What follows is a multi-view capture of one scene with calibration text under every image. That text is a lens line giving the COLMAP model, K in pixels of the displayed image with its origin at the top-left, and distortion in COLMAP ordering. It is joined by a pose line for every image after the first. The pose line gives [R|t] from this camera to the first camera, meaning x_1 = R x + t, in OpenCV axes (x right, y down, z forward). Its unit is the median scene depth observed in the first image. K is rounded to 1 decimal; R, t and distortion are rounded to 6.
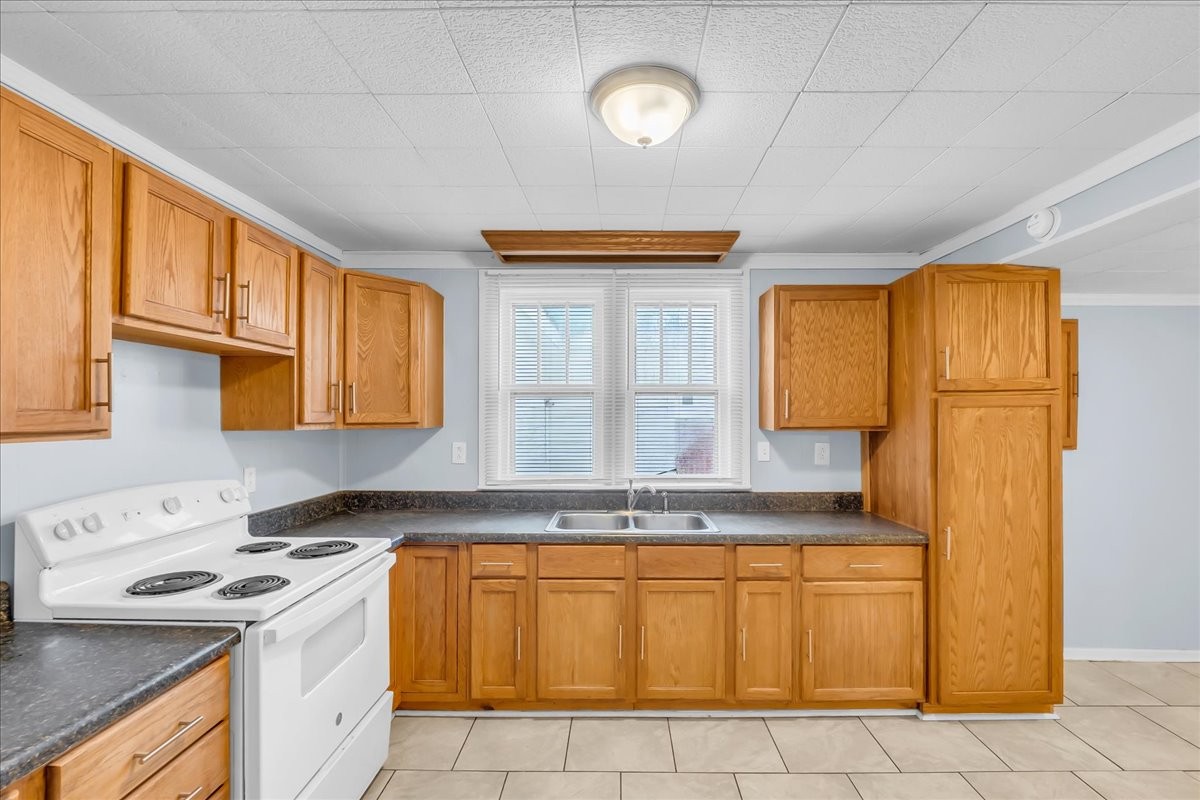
lens RADIAL K [[511.1, 0, 612.3], [0, 511.1, 411.0], [0, 0, 1]] dist [-0.007749, -0.000093]
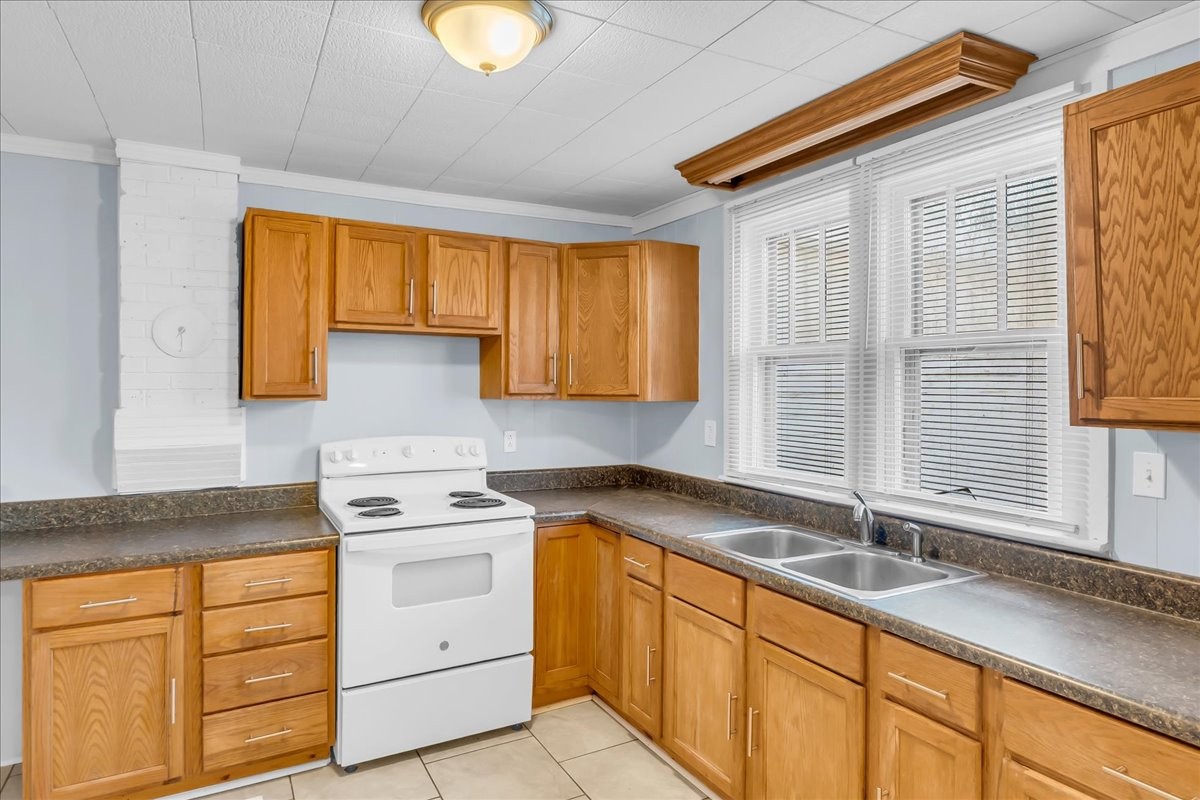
lens RADIAL K [[692.6, 0, 598.8], [0, 692.6, 377.7], [0, 0, 1]] dist [0.000001, 0.000195]
pose [[0.488461, -0.005732, -0.872567, 0.749905], [0.002910, 0.999984, -0.004940, -0.002522], [0.872581, -0.000126, 0.488470, 0.385435]]
